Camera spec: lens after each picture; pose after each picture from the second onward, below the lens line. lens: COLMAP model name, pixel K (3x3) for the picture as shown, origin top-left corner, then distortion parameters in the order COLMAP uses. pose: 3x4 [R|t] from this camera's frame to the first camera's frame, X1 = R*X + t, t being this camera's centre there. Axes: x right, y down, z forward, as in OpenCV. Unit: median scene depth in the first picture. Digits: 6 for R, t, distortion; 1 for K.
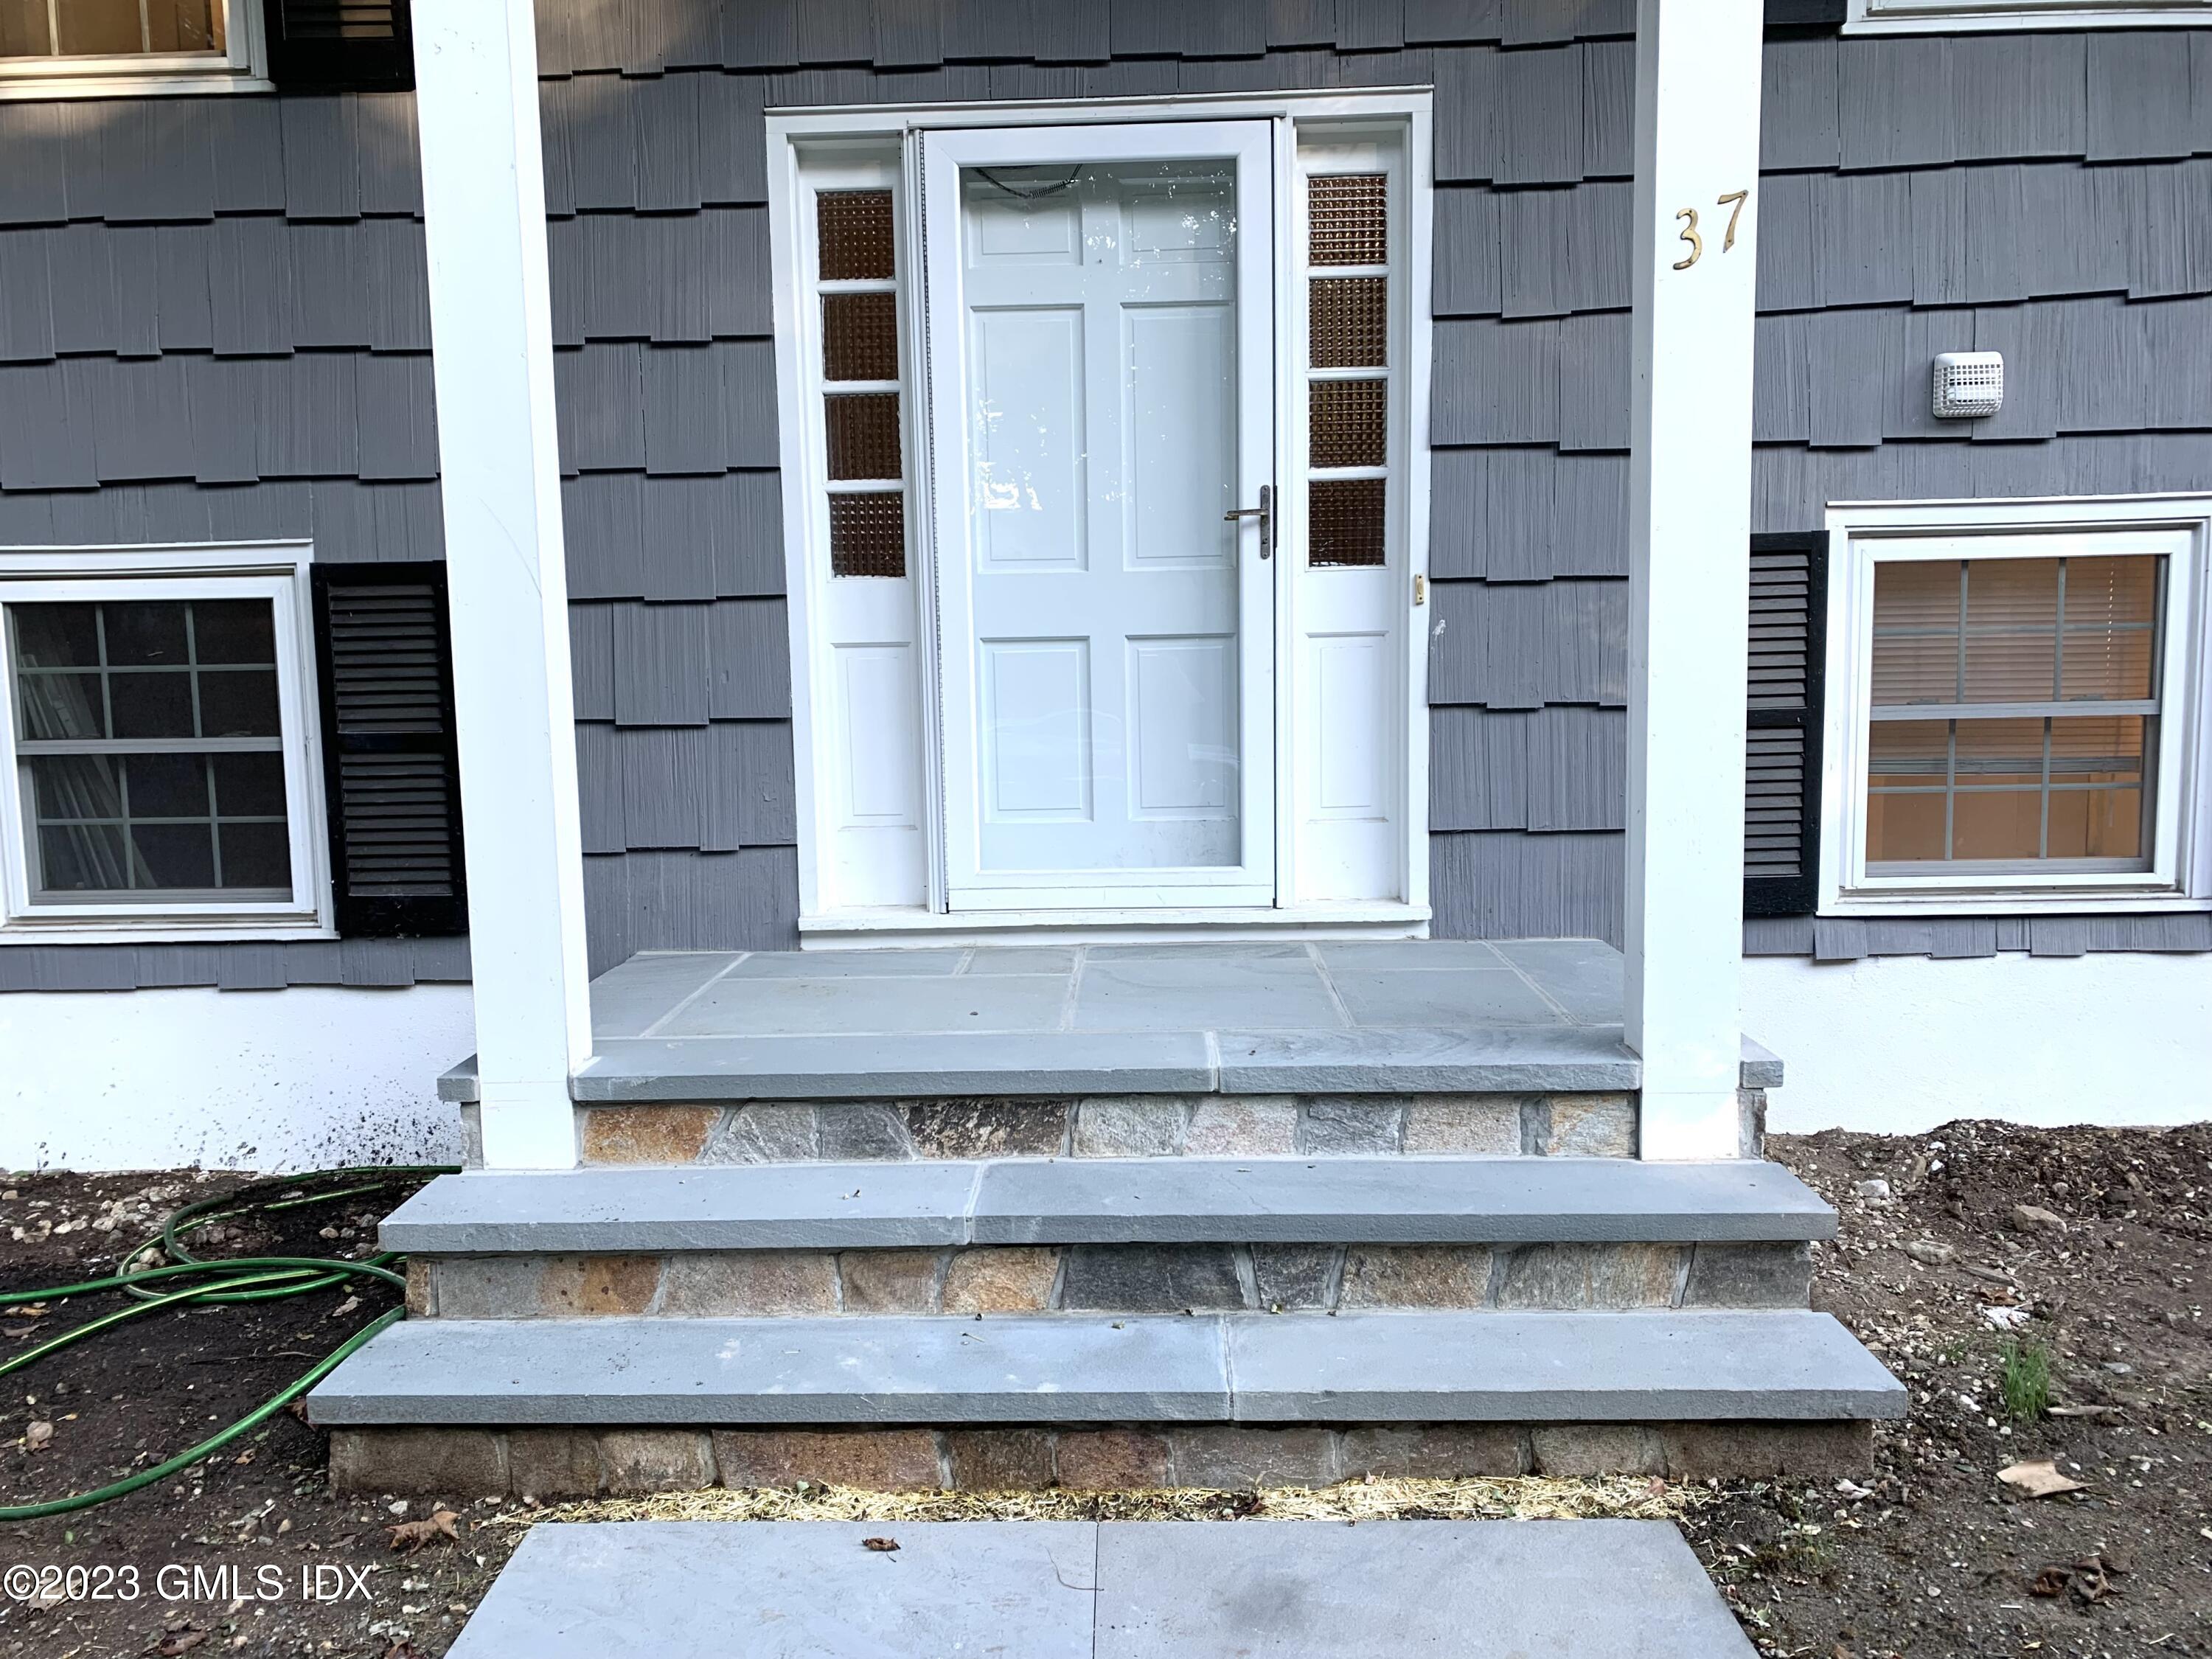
lens RADIAL K [[1697.3, 0, 1103.4], [0, 1697.3, 829.8], [0, 0, 1]] dist [0.048034, -0.053159]
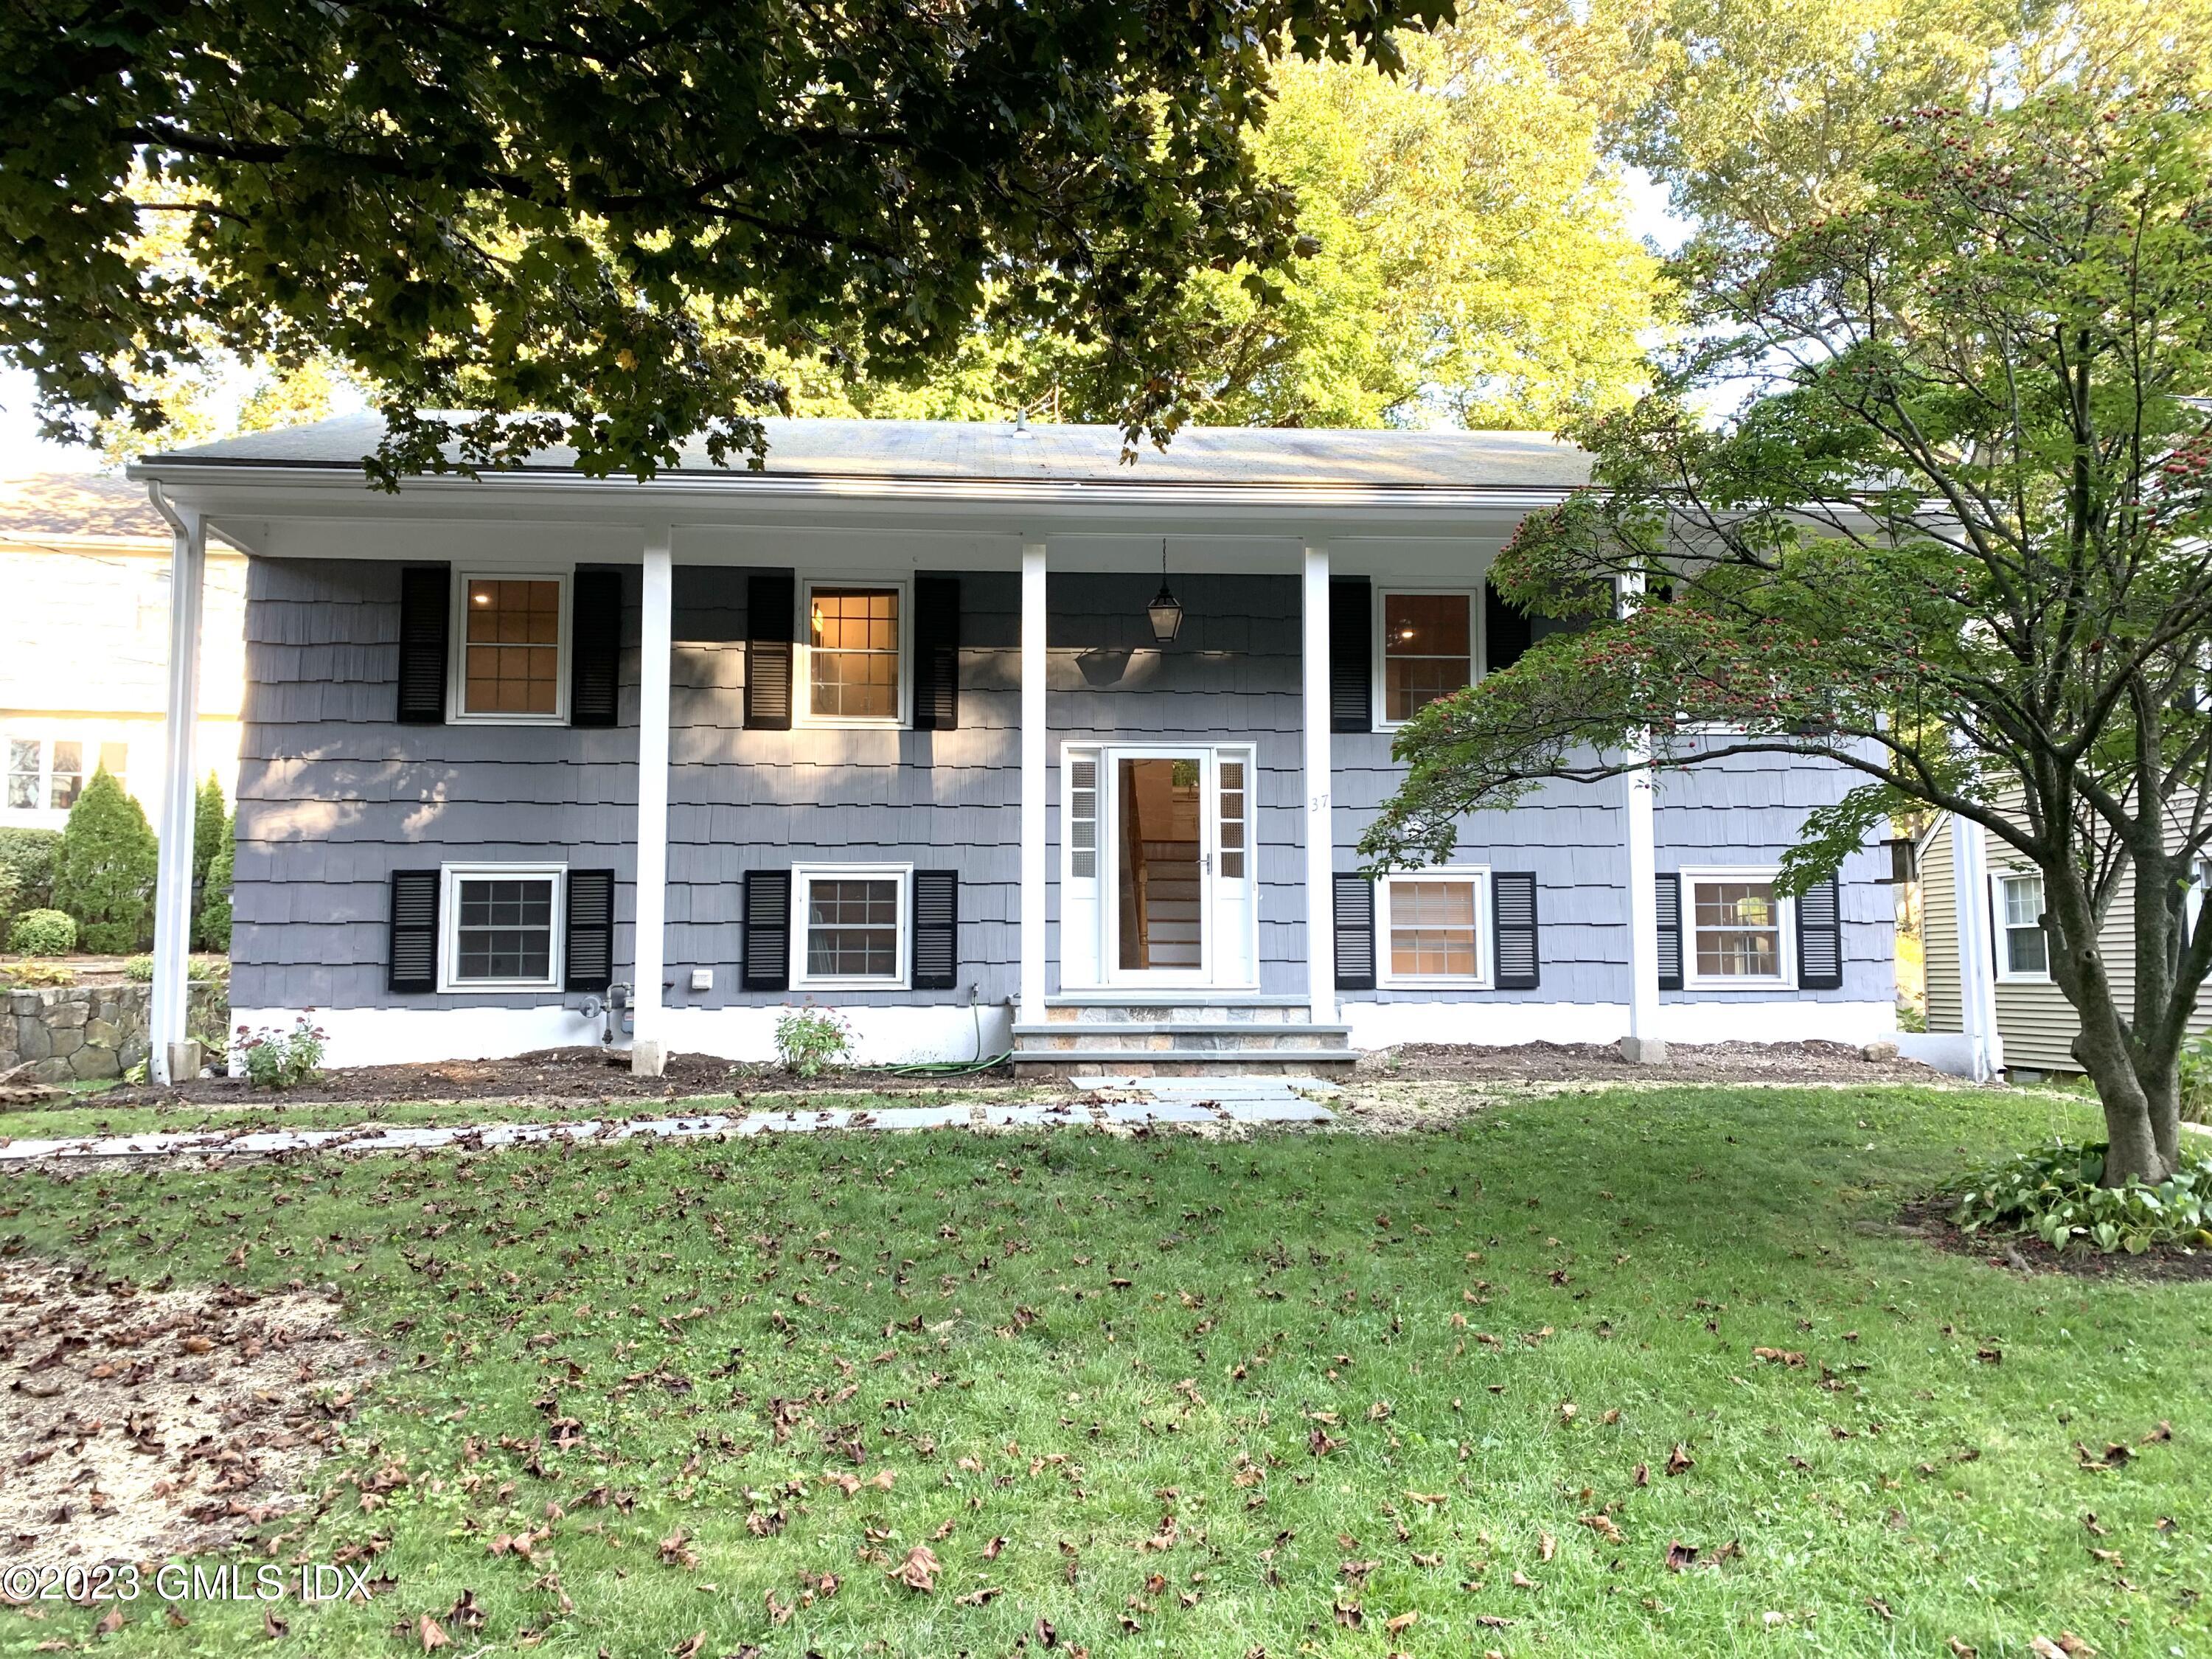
lens RADIAL K [[1697.3, 0, 1106.4], [0, 1697.3, 828.8], [0, 0, 1]] dist [0.048034, -0.053159]
pose [[0.993977, 0.028415, 0.105842, -0.457284], [-0.007156, 0.980568, -0.196048, 0.404654], [-0.109356, 0.194109, 0.974866, -2.232573]]
